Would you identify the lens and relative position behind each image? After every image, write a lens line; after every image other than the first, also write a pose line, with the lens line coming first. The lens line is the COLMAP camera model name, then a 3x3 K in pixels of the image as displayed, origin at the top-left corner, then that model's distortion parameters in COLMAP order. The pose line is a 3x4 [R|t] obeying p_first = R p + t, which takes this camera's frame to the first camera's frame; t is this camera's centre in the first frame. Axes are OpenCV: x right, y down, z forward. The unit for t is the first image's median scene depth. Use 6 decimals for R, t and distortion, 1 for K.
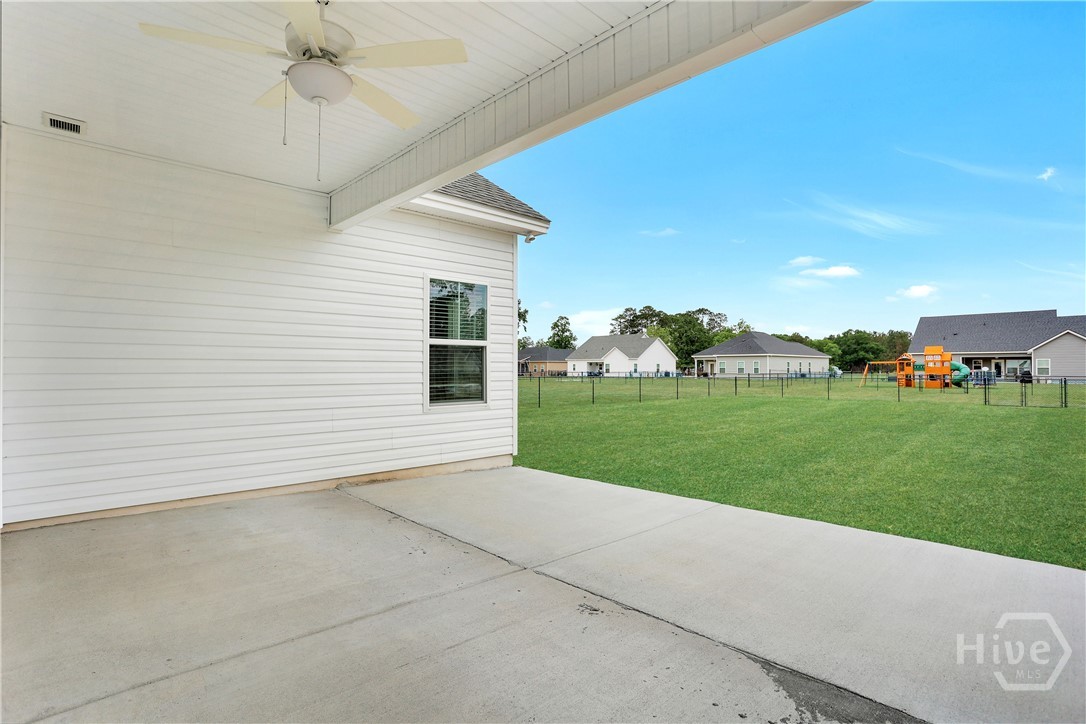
lens RADIAL K [[534.4, 0, 530.3], [0, 534.4, 359.7], [0, 0, 1]] dist [-0.062821, 0.020785]
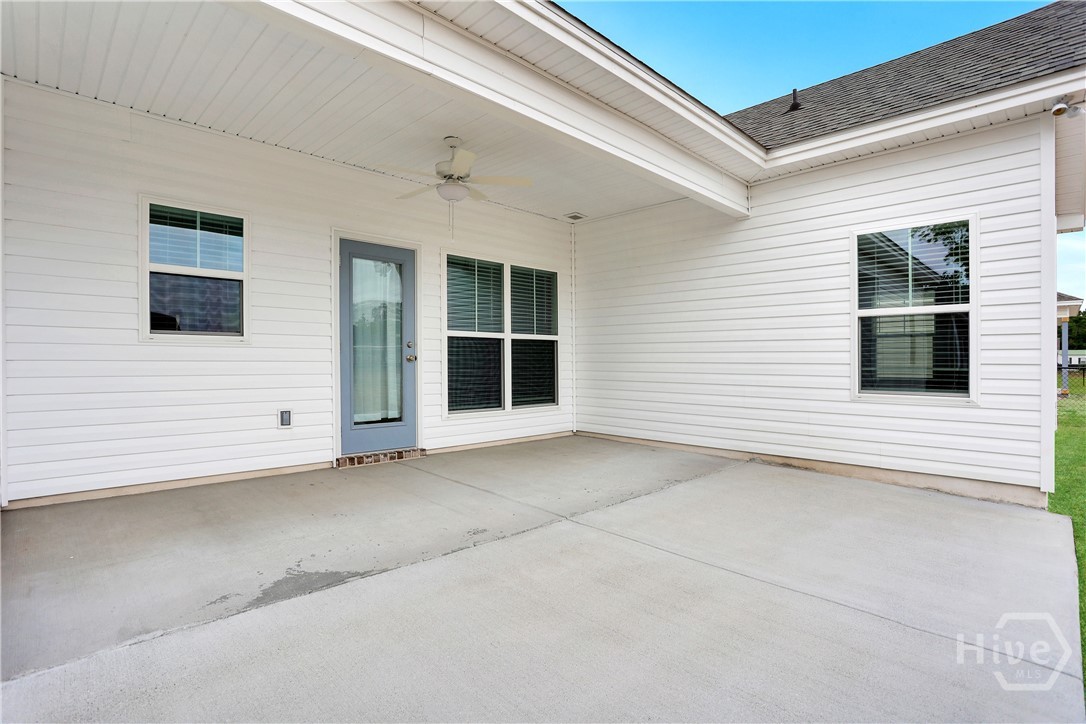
lens RADIAL K [[531.8, 0, 540.0], [0, 531.8, 365.2], [0, 0, 1]] dist [-0.074245, 0.029420]
pose [[0.008143, 0.004798, -0.999955, 0.707989], [0.014607, 0.999881, 0.004917, 0.040417], [0.999860, -0.014646, 0.008072, 0.597975]]
